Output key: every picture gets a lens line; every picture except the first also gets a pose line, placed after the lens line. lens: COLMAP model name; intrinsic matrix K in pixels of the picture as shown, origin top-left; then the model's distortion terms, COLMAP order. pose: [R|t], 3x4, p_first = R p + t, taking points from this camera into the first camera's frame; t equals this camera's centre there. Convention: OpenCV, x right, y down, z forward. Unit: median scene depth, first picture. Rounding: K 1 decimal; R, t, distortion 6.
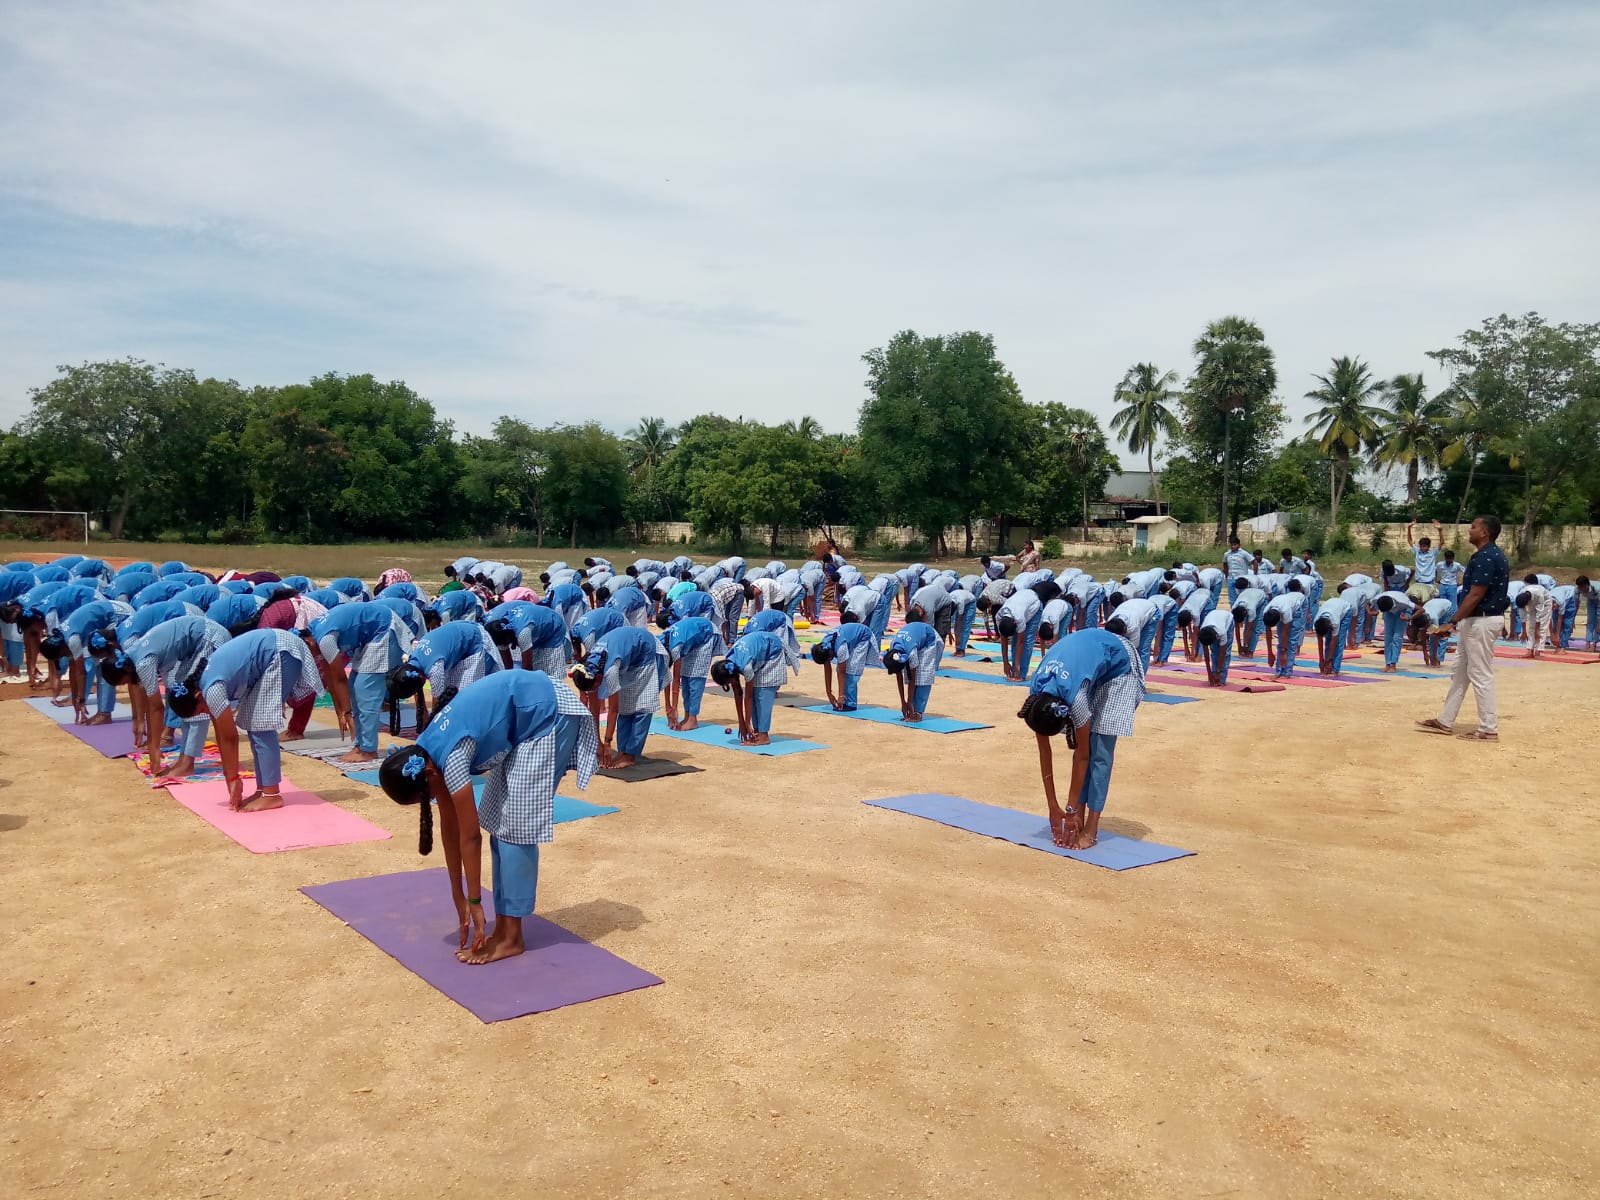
lens RADIAL K [[1267.7, 0, 803.3], [0, 1267.7, 614.2], [0, 0, 1]] dist [0.068581, -0.142131]
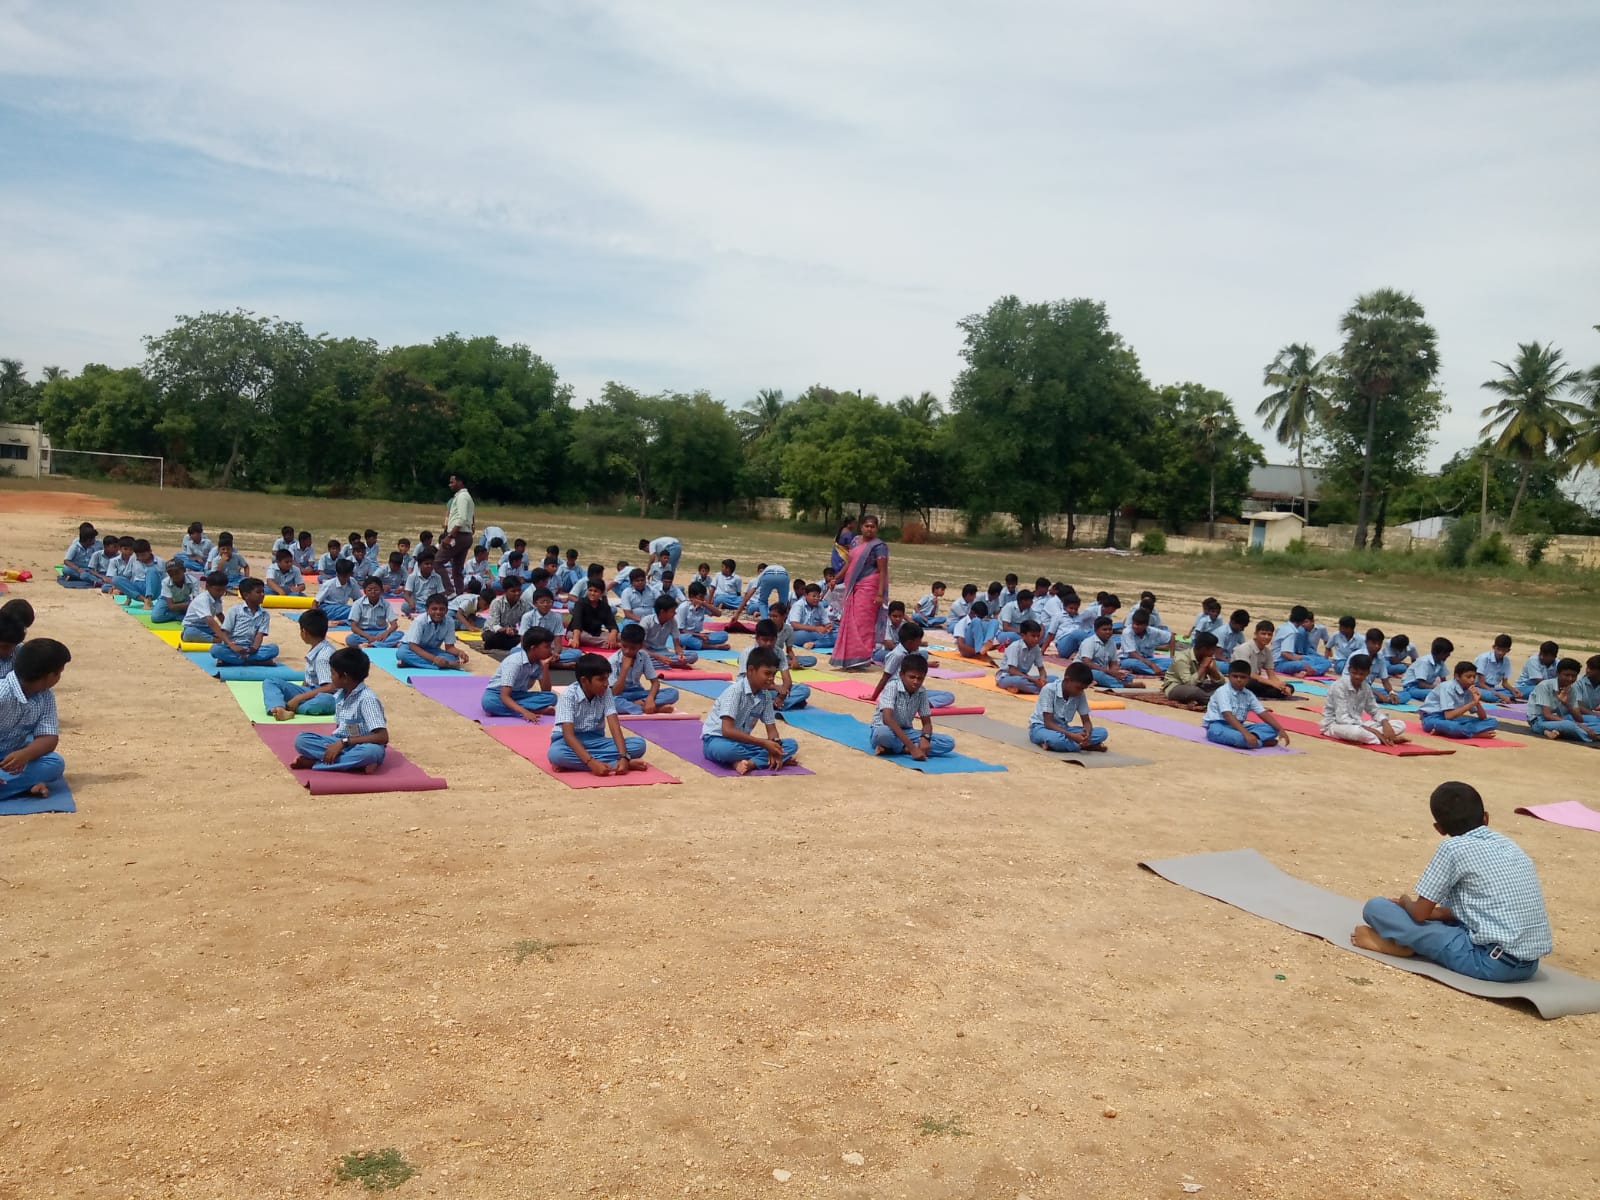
lens RADIAL K [[1267.7, 0, 803.1], [0, 1267.7, 556.8], [0, 0, 1]] dist [0.068581, -0.142131]
pose [[0.987292, 0.053113, -0.149781, 0.073046], [-0.058122, 0.997880, -0.029265, -0.001863], [0.147910, 0.037599, 0.988286, 0.076687]]
